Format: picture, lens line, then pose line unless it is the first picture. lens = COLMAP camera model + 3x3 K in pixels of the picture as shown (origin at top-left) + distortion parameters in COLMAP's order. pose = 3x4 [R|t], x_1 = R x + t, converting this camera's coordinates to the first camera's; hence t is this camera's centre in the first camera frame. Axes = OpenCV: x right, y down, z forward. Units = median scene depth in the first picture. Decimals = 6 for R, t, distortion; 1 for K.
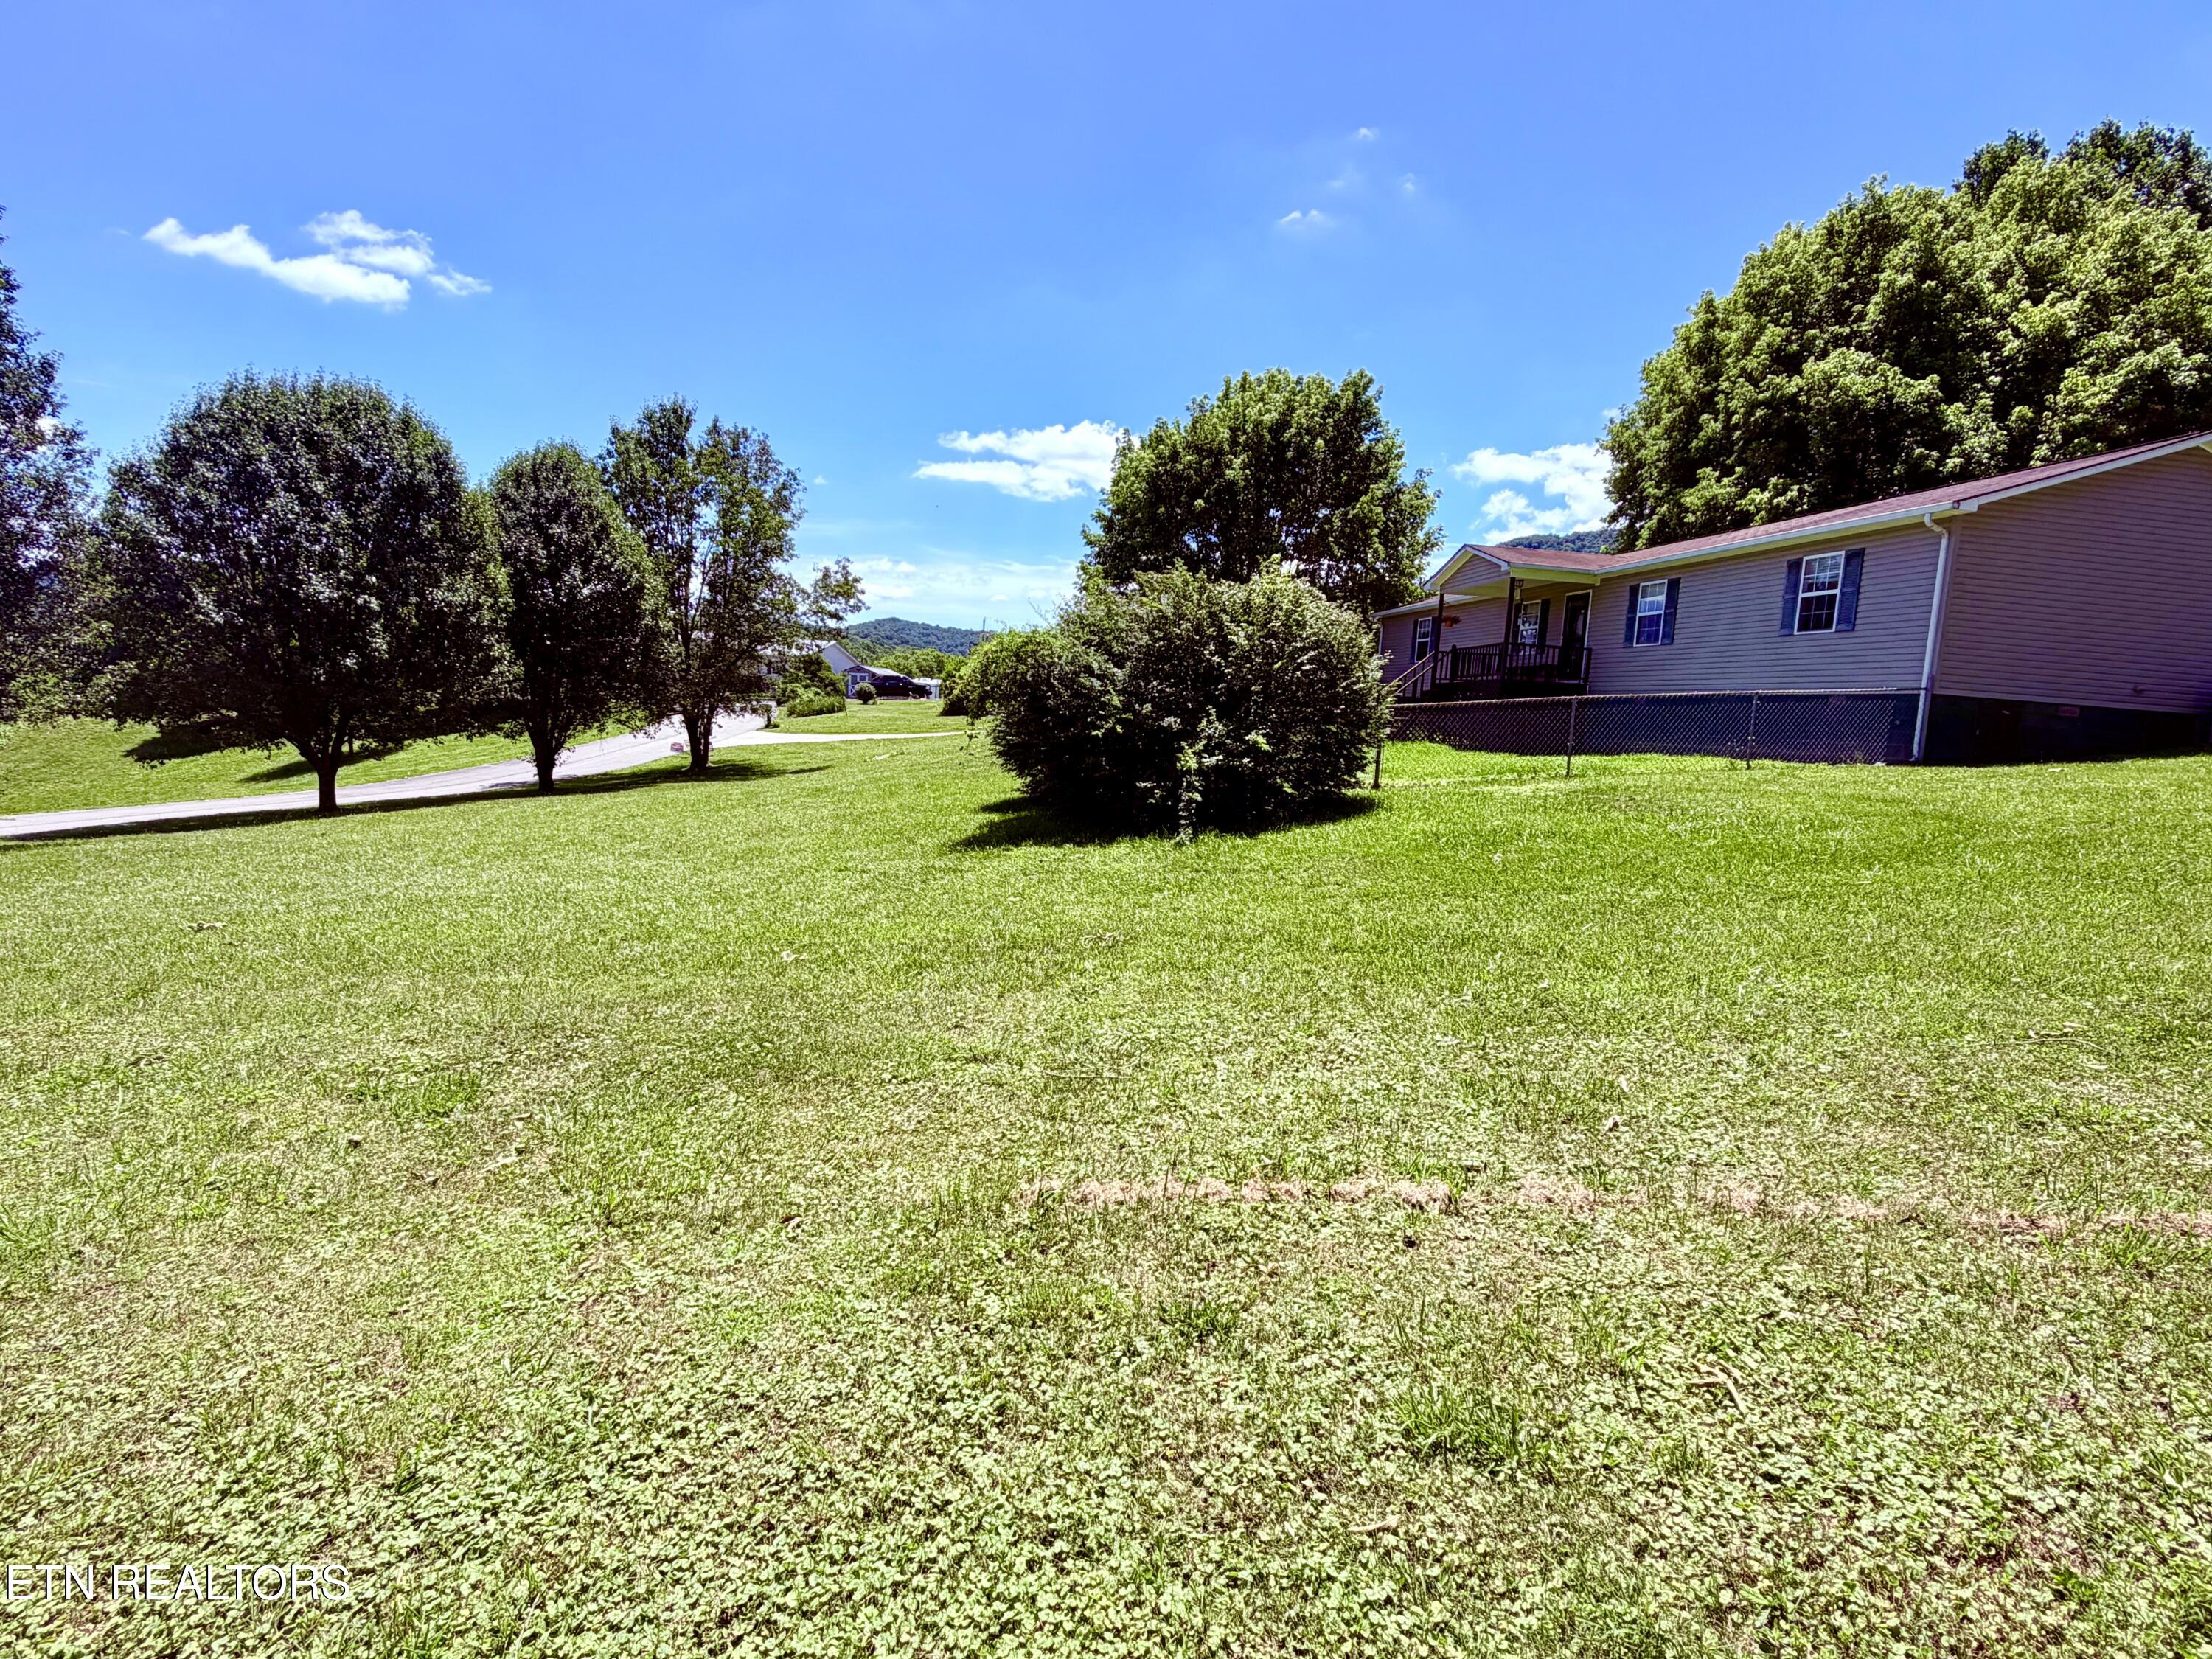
lens RADIAL K [[1177.8, 0, 1141.0], [0, 1177.8, 832.4], [0, 0, 1]] dist [0.003615, 0.000131]
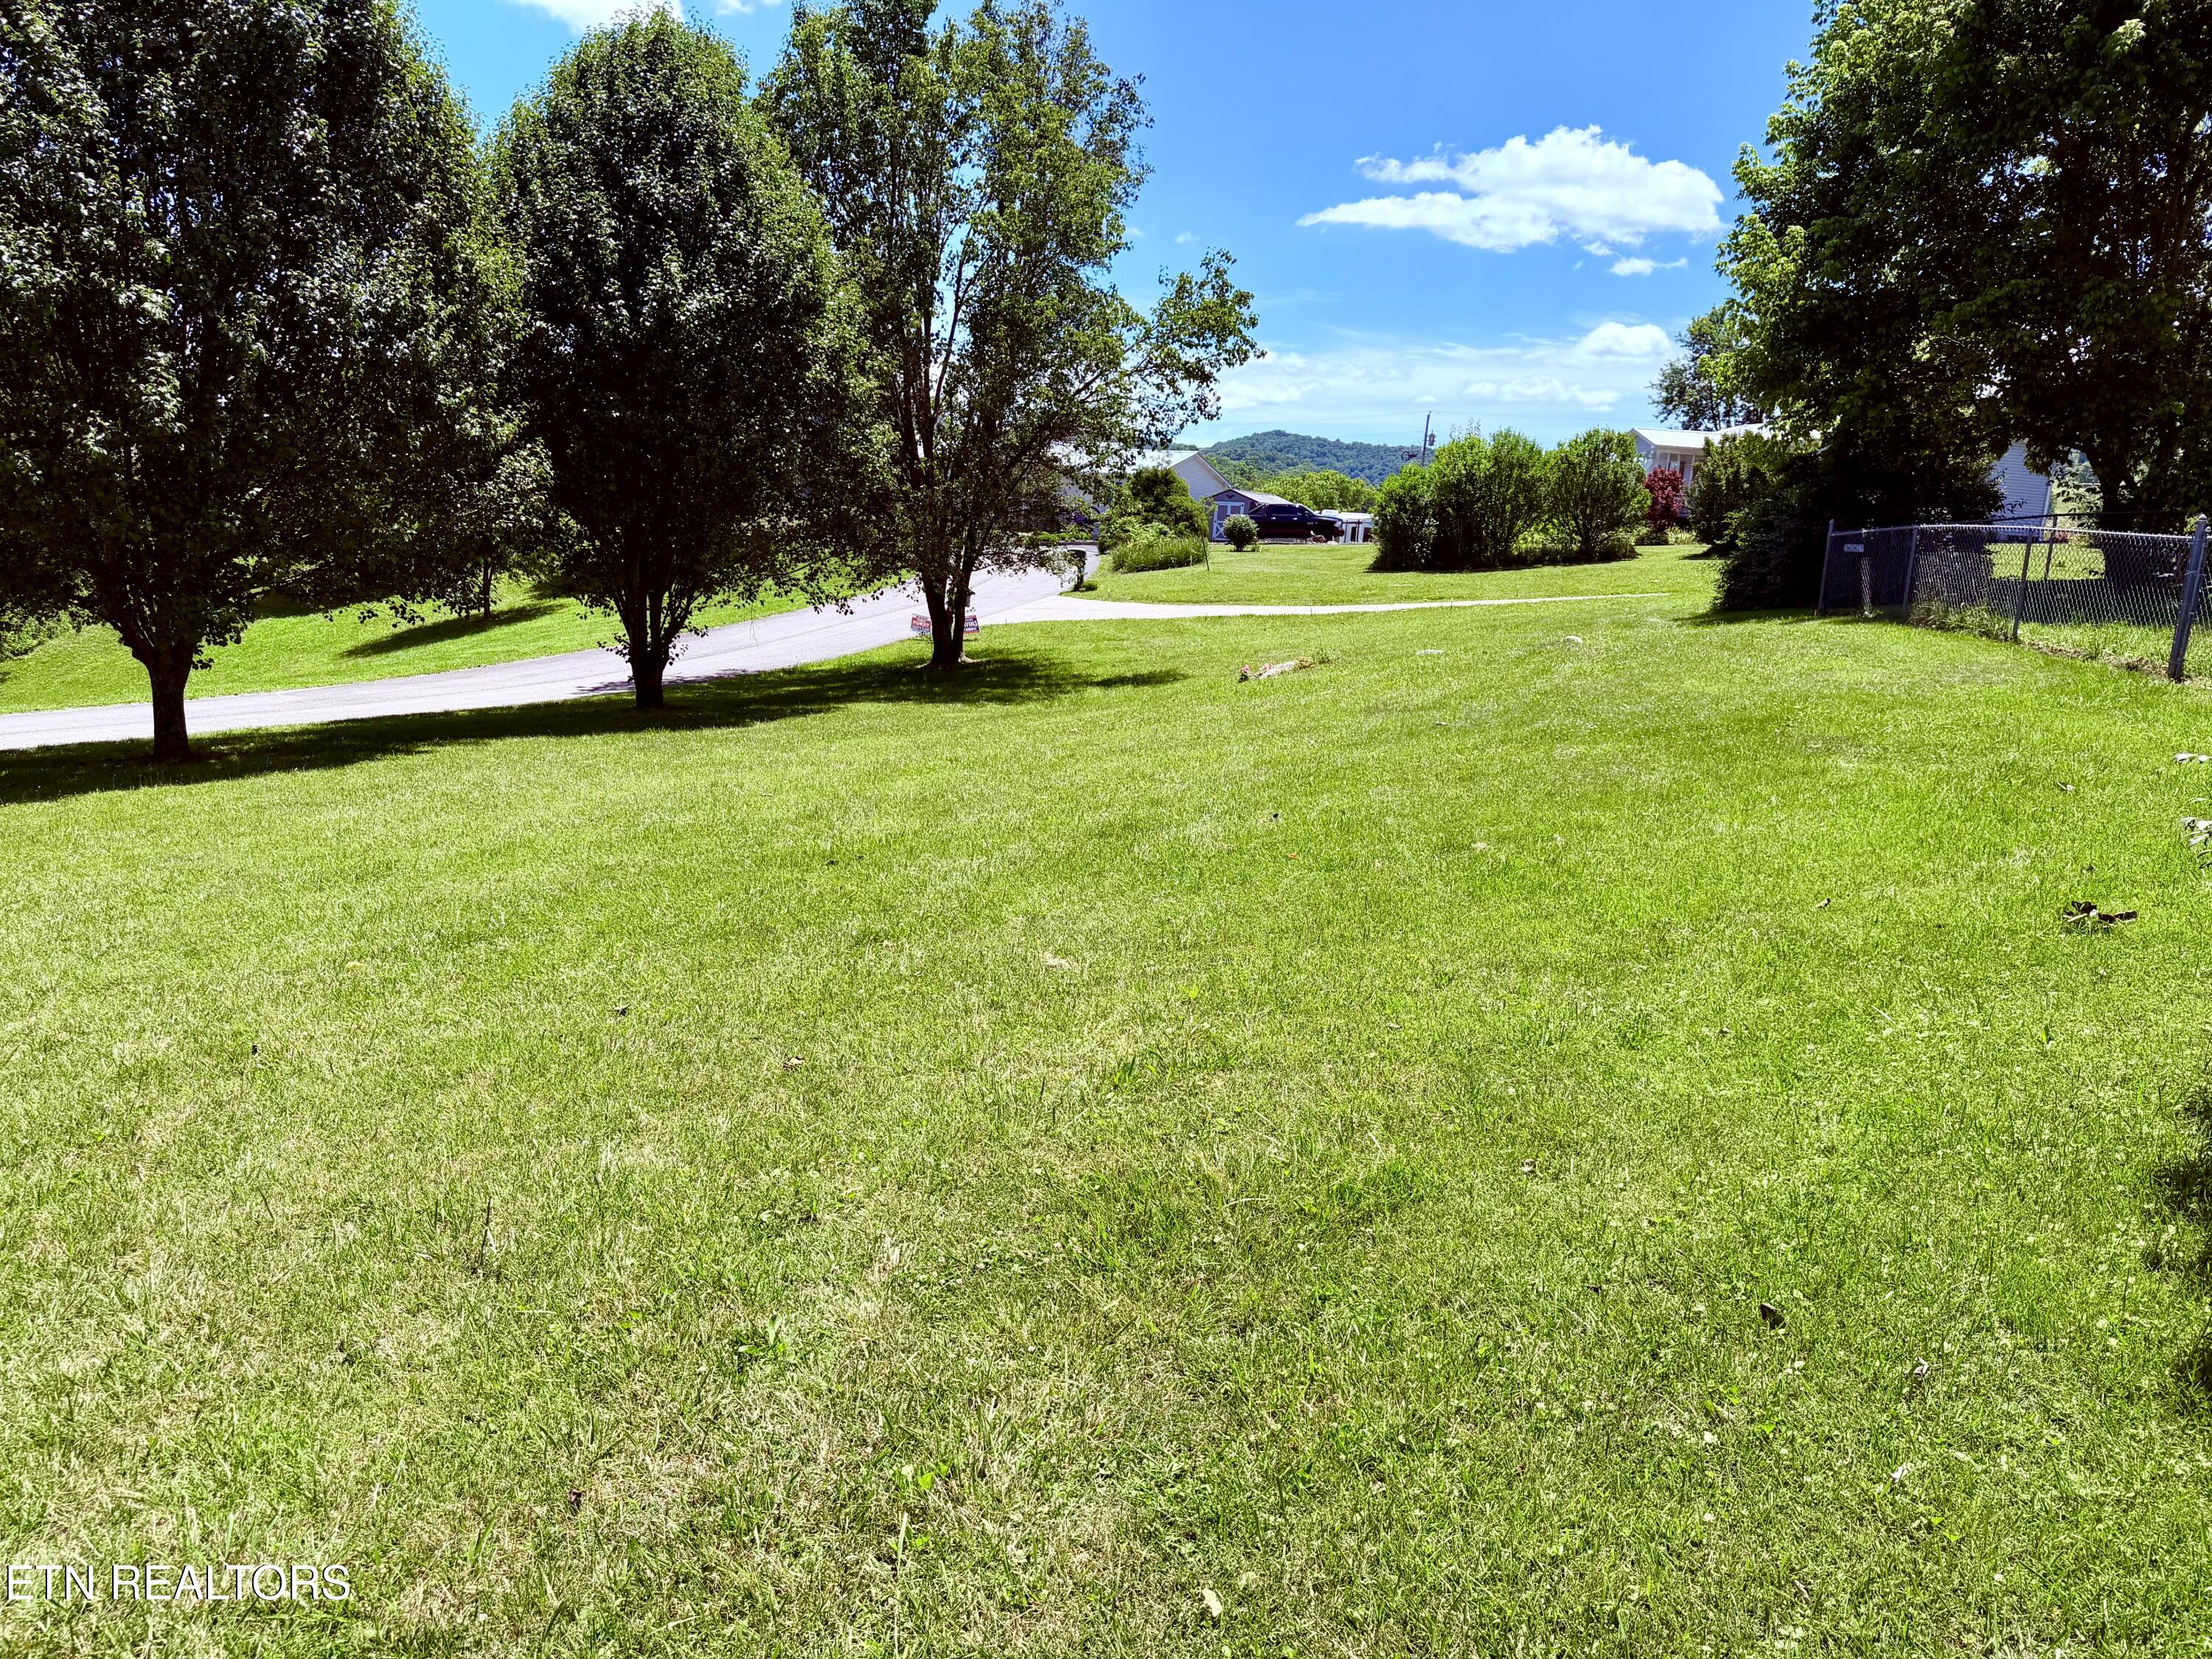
lens RADIAL K [[1556.3, 0, 1095.3], [0, 1556.3, 842.8], [0, 0, 1]] dist [-0.003058, 0.002224]
pose [[0.951174, 0.063468, -0.302058, -0.086563], [-0.040535, 0.995840, 0.081601, -0.035808], [0.305981, -0.065373, 0.949791, 0.340253]]
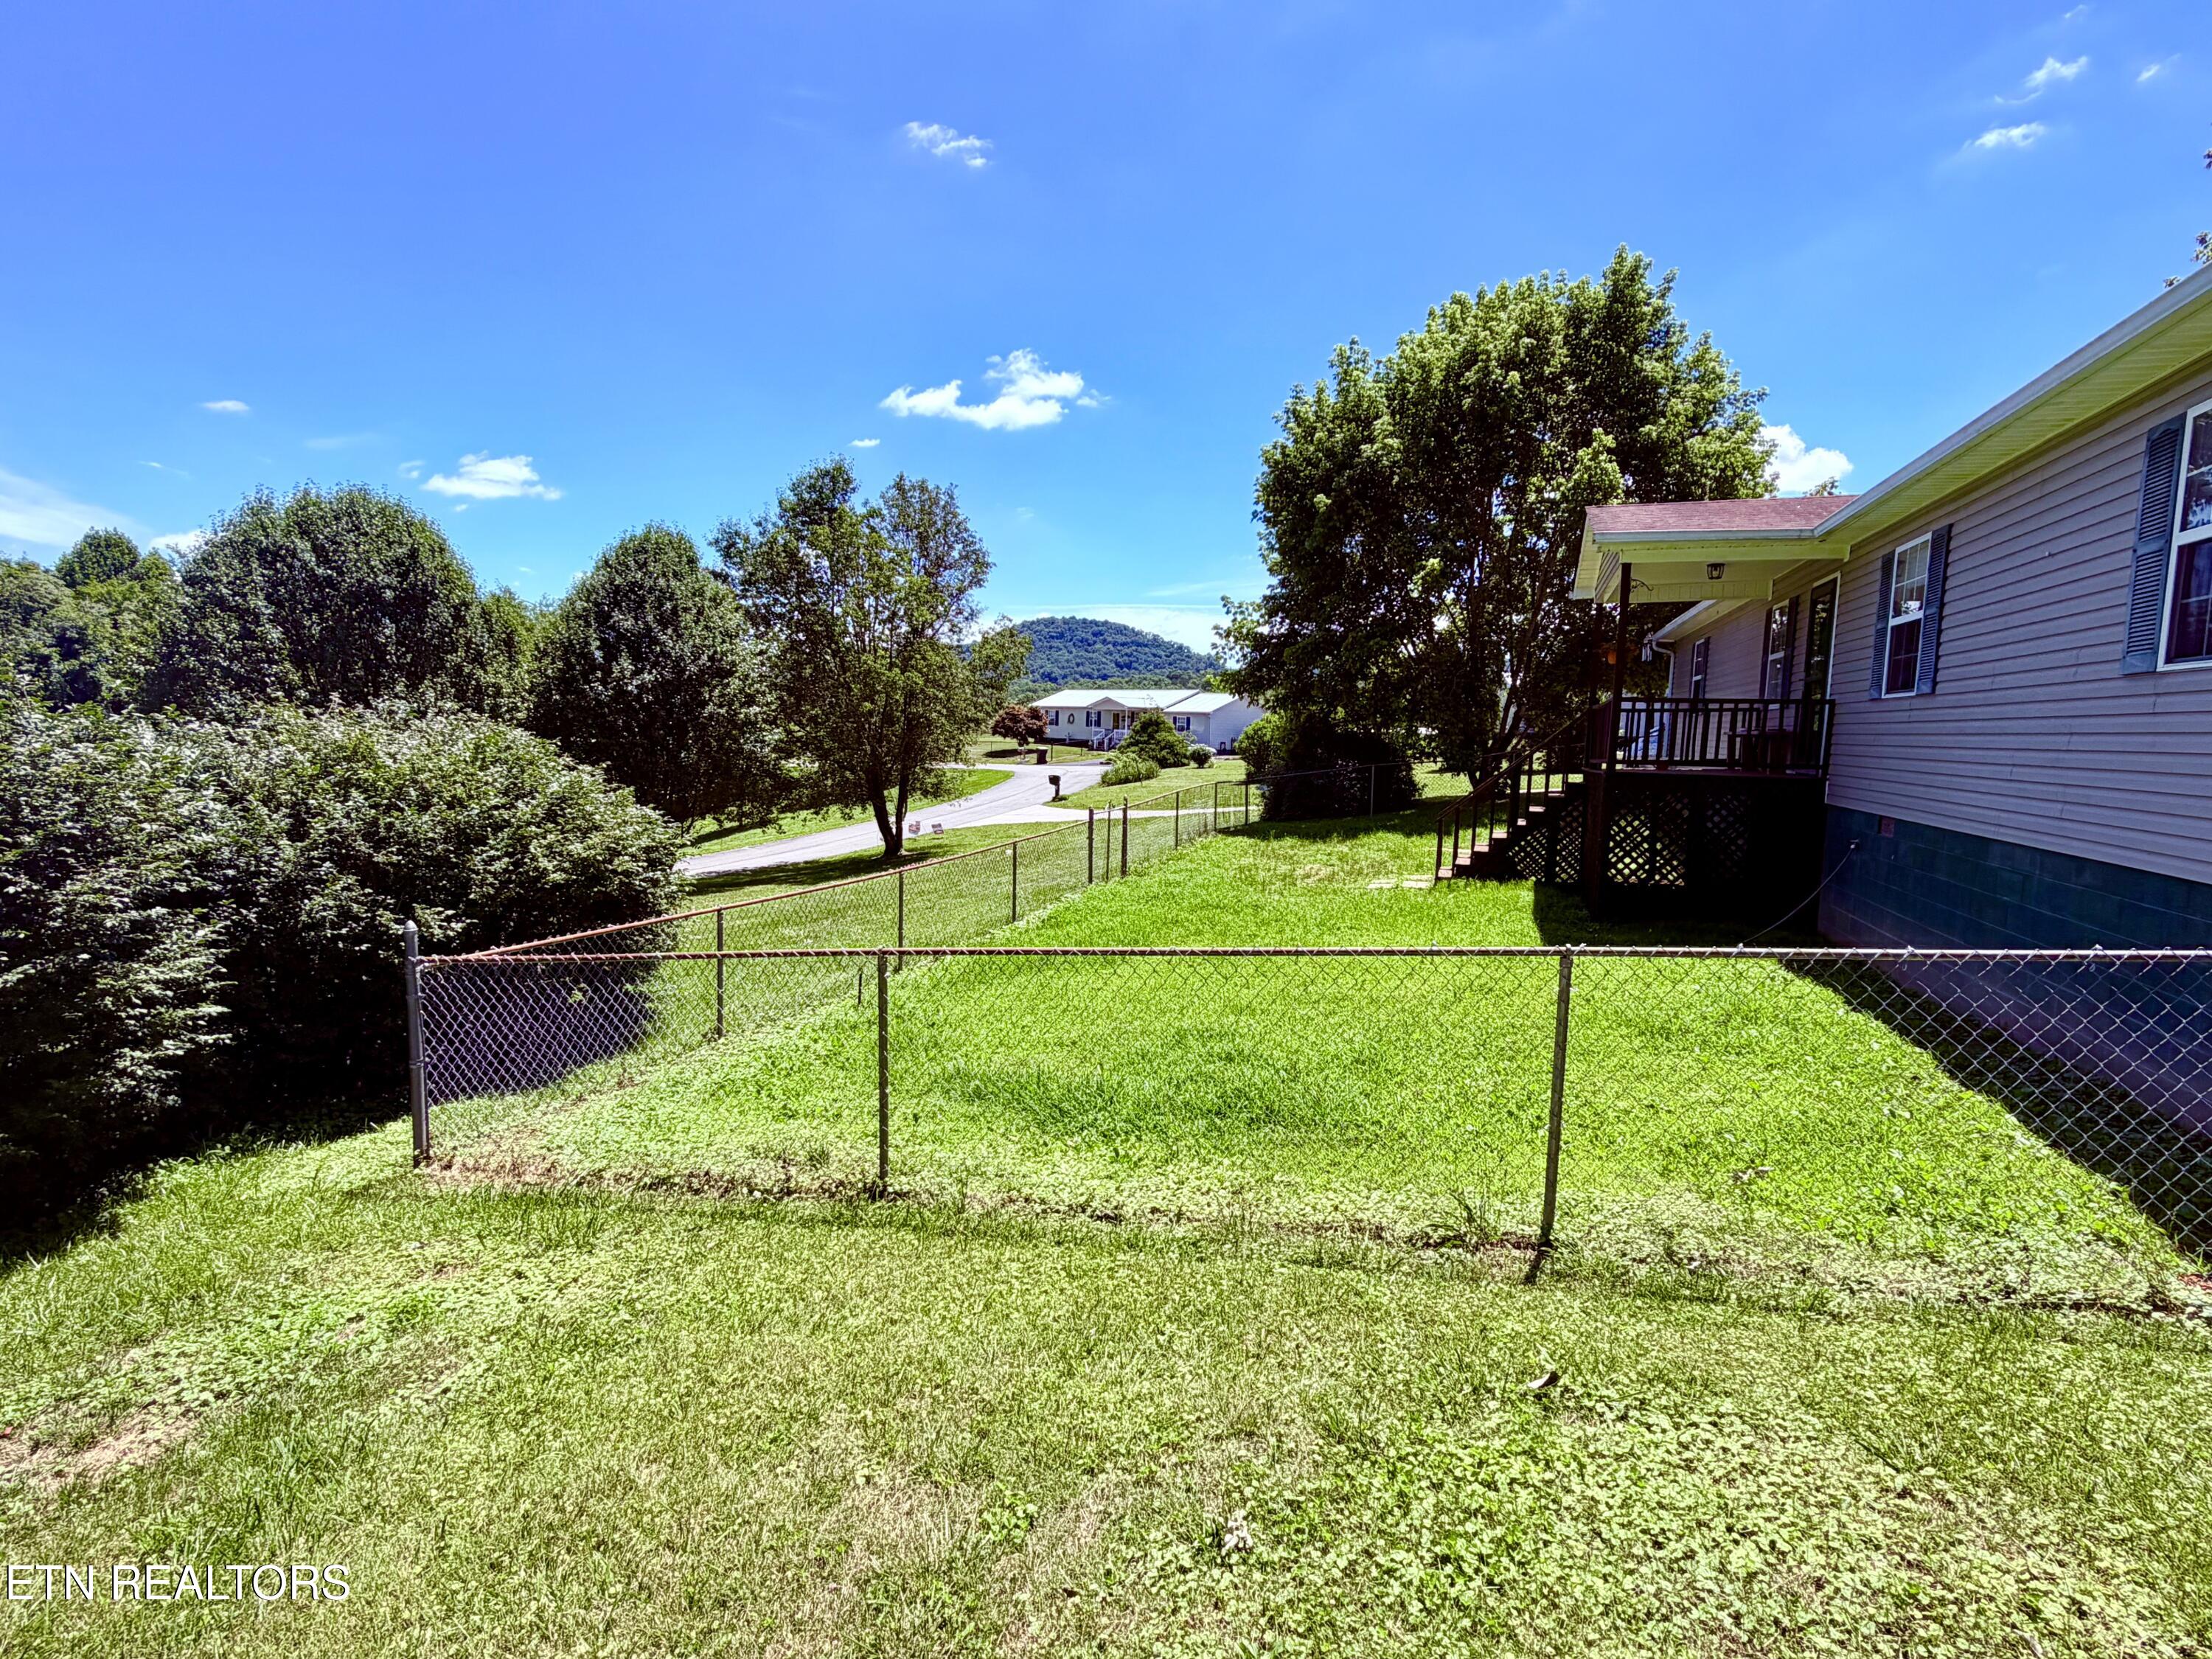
lens RADIAL K [[1177.8, 0, 1141.0], [0, 1177.8, 832.4], [0, 0, 1]] dist [0.003615, 0.000131]
pose [[0.871008, 0.009758, -0.491171, 0.246290], [-0.028349, 0.999135, -0.030422, -0.057007], [0.490449, 0.040422, 0.870532, 0.316440]]
